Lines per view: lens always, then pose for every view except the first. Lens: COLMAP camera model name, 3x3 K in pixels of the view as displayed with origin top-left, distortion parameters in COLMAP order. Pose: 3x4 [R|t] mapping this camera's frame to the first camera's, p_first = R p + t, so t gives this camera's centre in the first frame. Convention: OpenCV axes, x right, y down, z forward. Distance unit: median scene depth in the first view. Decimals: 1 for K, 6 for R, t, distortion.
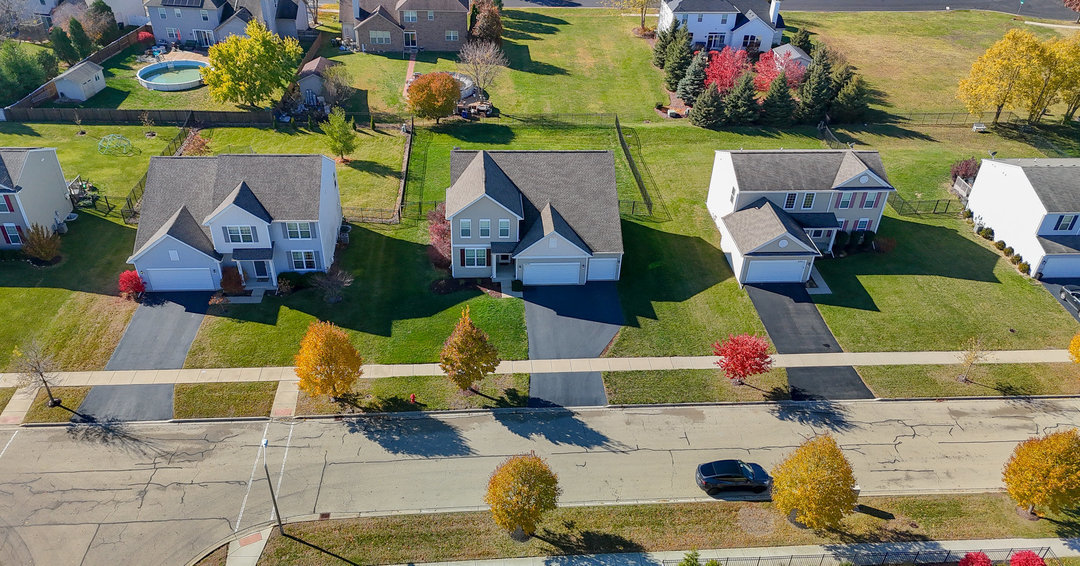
lens RADIAL K [[806.6, 0, 540.0], [0, 806.6, 283.0], [0, 0, 1]] dist [0.052066, -0.000965]
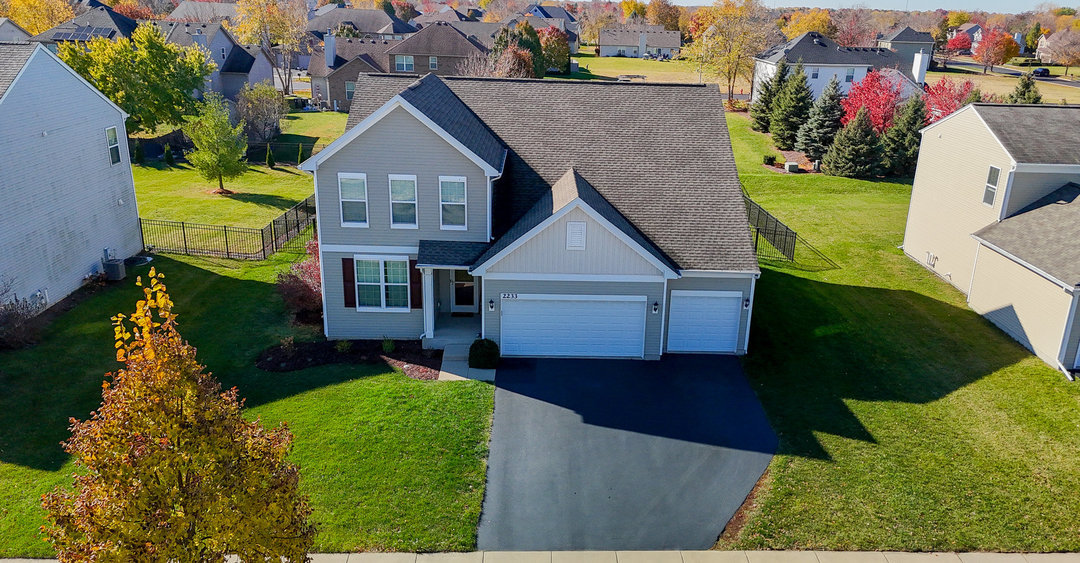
lens RADIAL K [[818.5, 0, 575.5], [0, 818.5, 279.2], [0, 0, 1]] dist [0.040206, -0.002313]
pose [[0.999307, 0.008326, -0.036268, 0.029385], [-0.017701, 0.963670, -0.266510, 0.071921], [0.032731, 0.266967, 0.963150, 0.621984]]
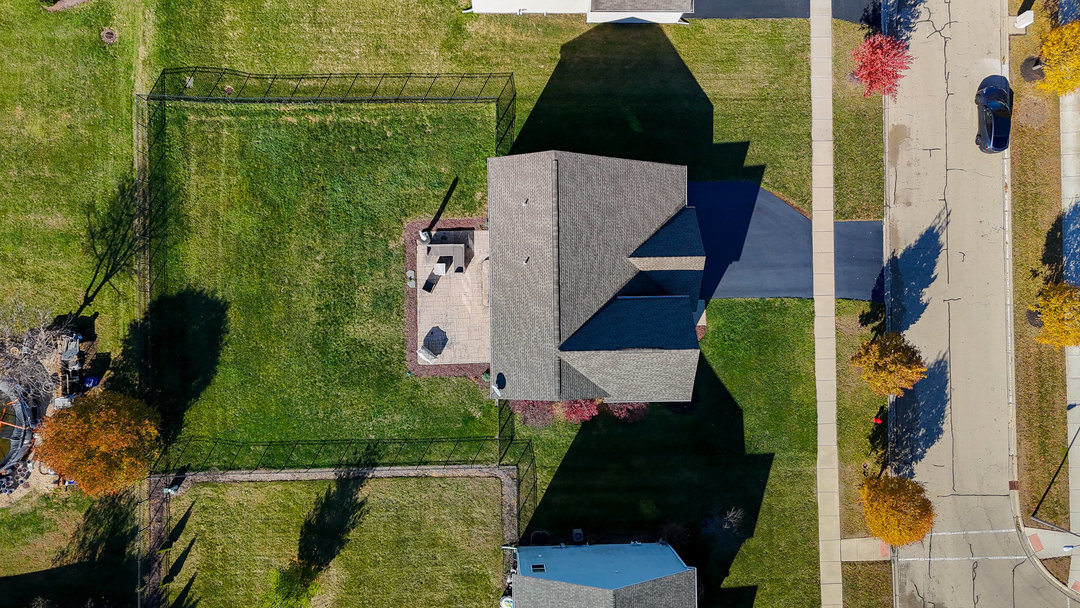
lens RADIAL K [[798.4, 0, 540.0], [0, 798.4, 304.0], [0, 0, 1]] dist [0.033962, -0.003121]
pose [[0.064498, -0.997856, -0.011082, -0.027690], [0.512612, 0.023601, 0.858296, -0.760123], [-0.856195, -0.061040, 0.513035, 0.724951]]
